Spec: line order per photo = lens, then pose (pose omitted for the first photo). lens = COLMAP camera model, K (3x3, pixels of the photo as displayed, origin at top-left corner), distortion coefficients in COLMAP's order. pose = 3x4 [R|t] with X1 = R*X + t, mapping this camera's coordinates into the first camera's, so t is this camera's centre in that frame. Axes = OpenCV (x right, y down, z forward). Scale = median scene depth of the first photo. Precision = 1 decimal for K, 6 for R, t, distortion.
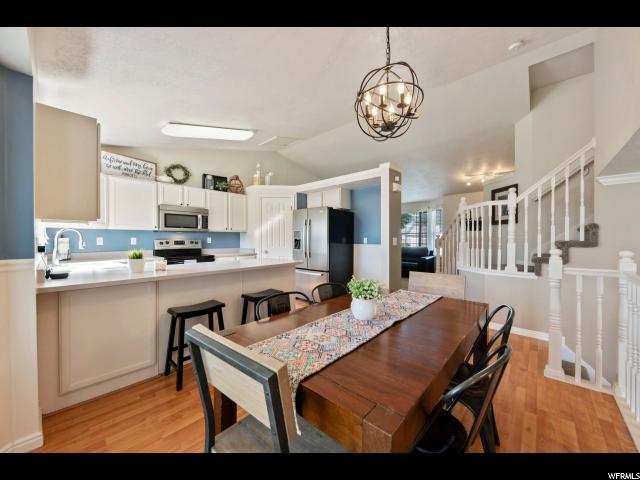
lens RADIAL K [[237.2, 0, 320.0], [0, 237.2, 240.0], [0, 0, 1]] dist [0.000017, 0.000001]
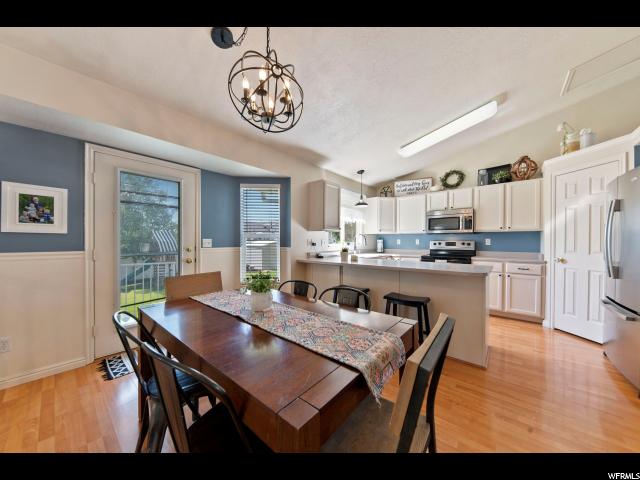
lens RADIAL K [[223.4, 0, 320.1], [0, 223.4, 242.7], [0, 0, 1]] dist [0.010086, -0.000270]
pose [[0.040839, 0.007944, -0.999134, 0.412858], [-0.005370, 0.999956, 0.007731, 0.002064], [0.999151, 0.005050, 0.040880, 0.388014]]
